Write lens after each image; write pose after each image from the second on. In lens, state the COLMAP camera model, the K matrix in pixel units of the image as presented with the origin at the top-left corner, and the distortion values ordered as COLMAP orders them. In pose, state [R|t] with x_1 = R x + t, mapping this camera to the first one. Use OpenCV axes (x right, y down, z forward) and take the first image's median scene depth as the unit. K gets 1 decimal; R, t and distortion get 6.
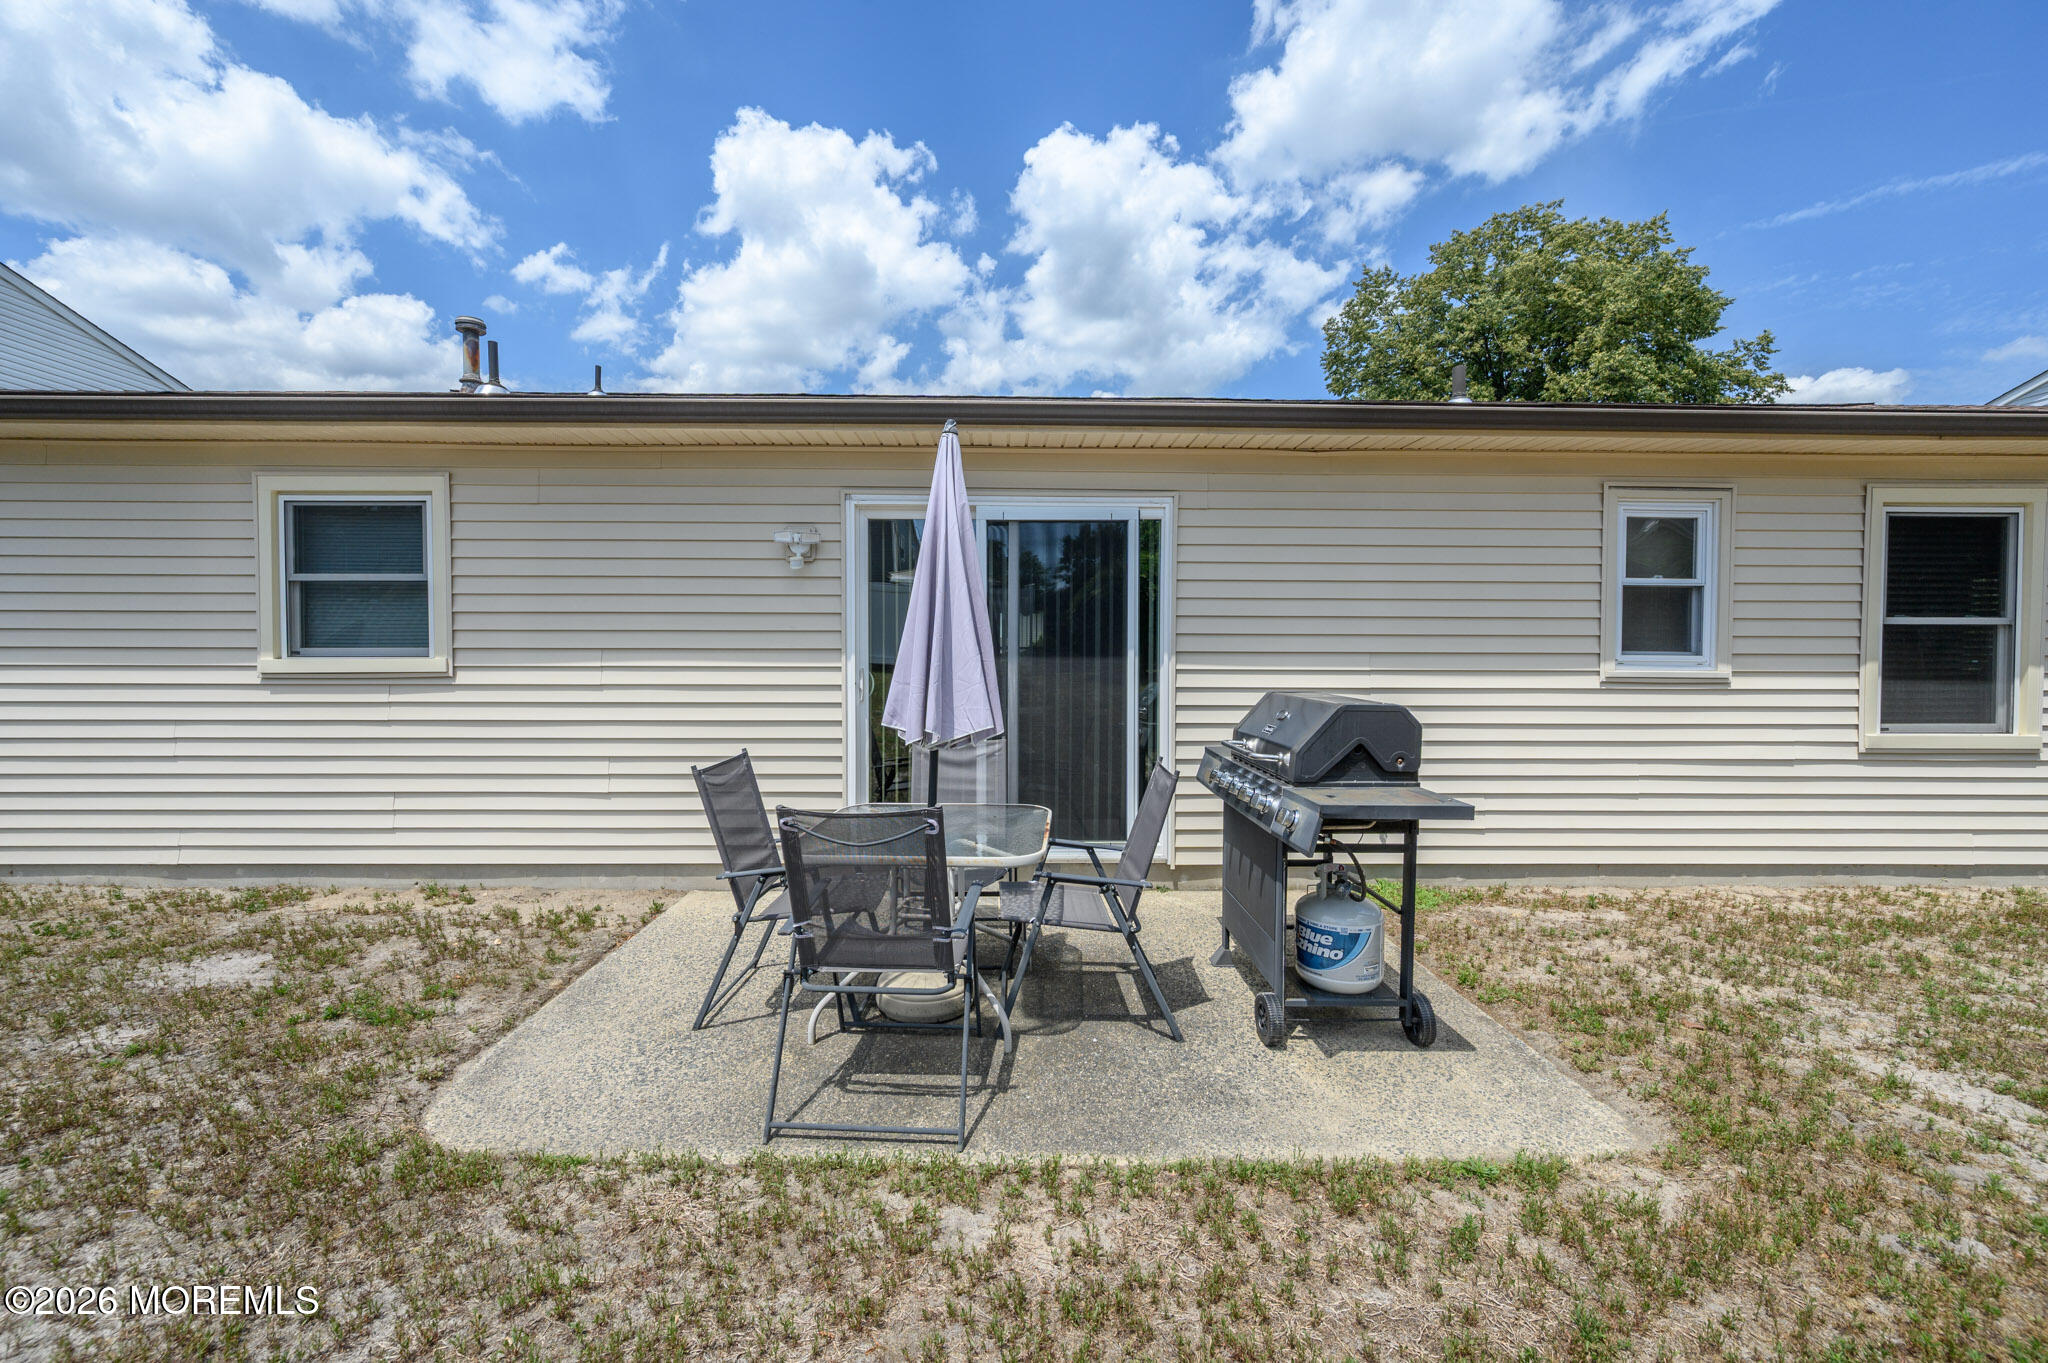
lens RADIAL K [[815.1, 0, 1011.4], [0, 815.1, 680.0], [0, 0, 1]] dist [-0.006912, -0.000154]
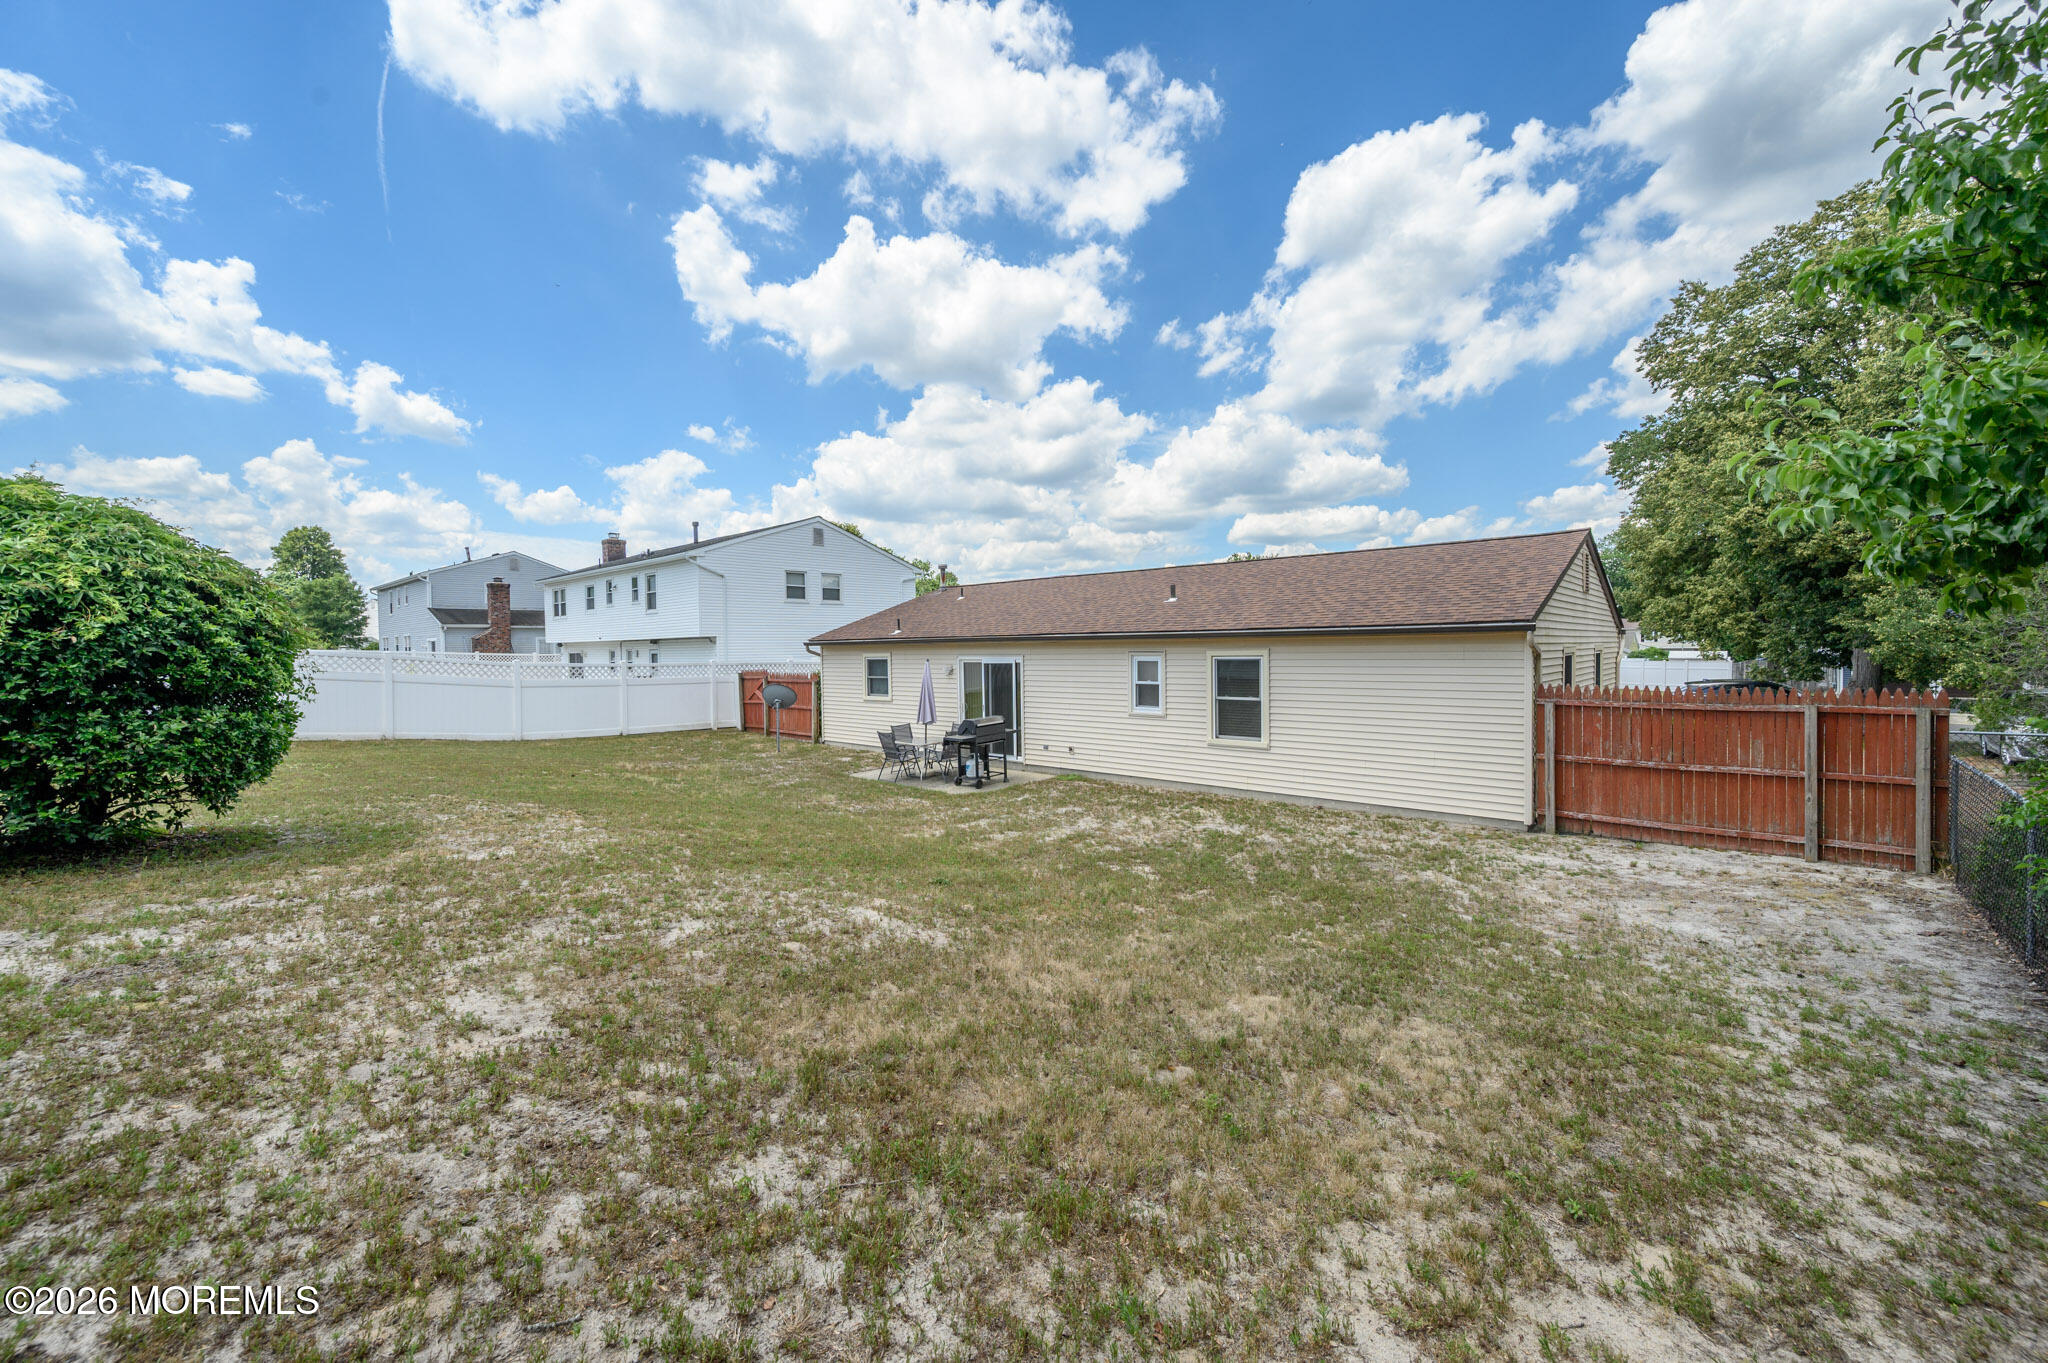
lens RADIAL K [[872.9, 0, 1019.9], [0, 872.9, 673.2], [0, 0, 1]] dist [-0.002184, -0.000510]
pose [[0.728815, 0.013807, -0.684572, 0.561457], [-0.005437, 0.999882, 0.014378, -0.042373], [0.684690, -0.006757, 0.728804, -0.353802]]
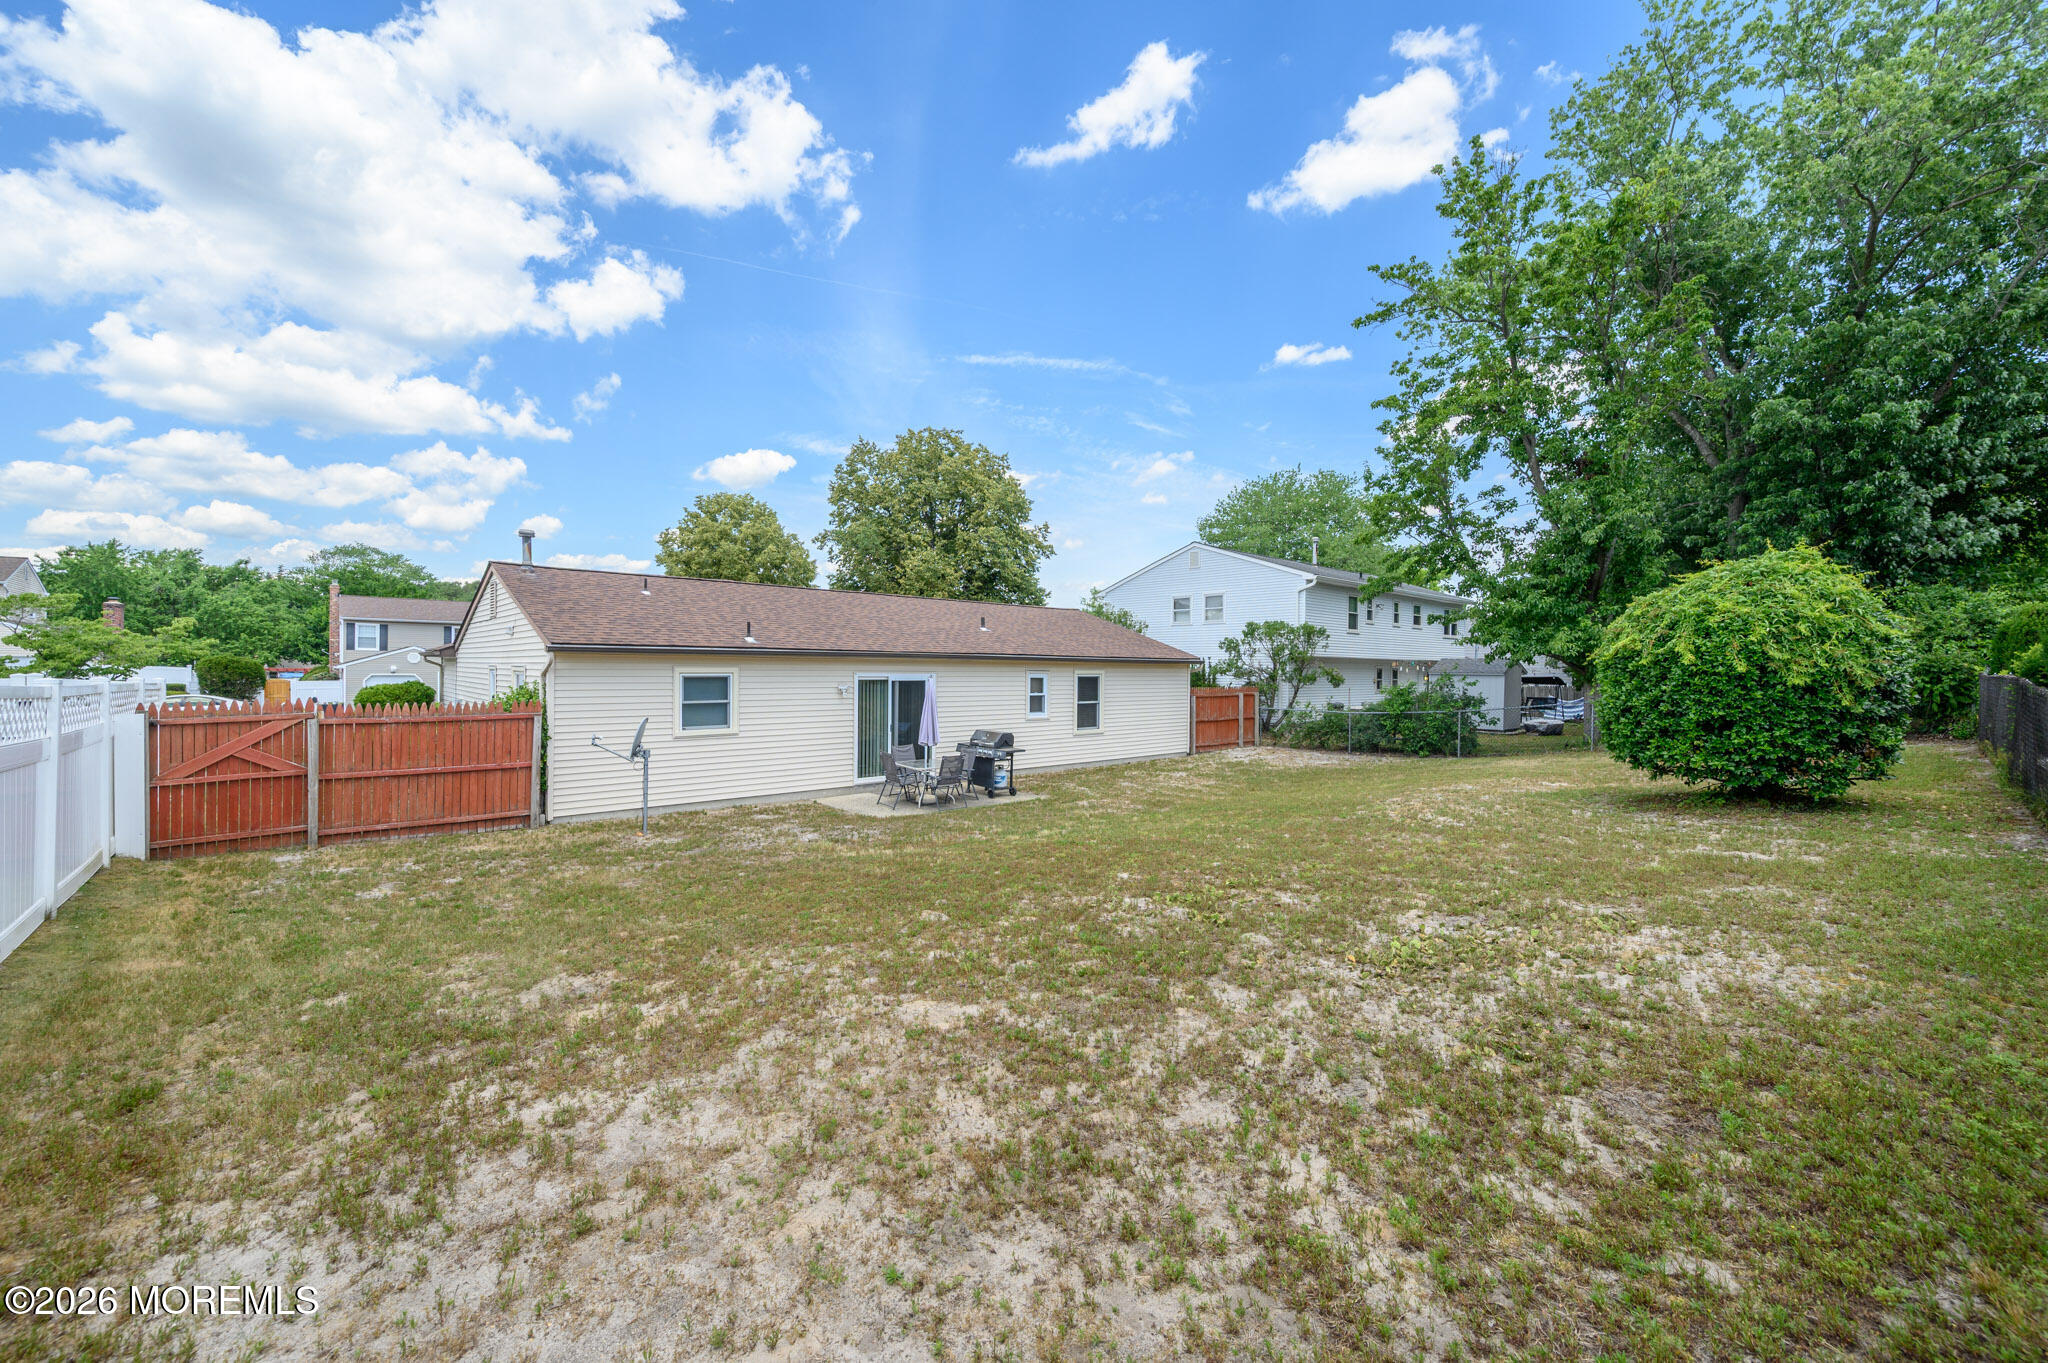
lens RADIAL K [[815.1, 0, 1011.4], [0, 815.1, 680.0], [0, 0, 1]] dist [-0.006912, -0.000154]
pose [[0.752829, -0.005840, 0.658190, -0.397170], [0.002765, 0.999980, 0.005710, -0.044880], [-0.658210, -0.002479, 0.752830, -0.397374]]
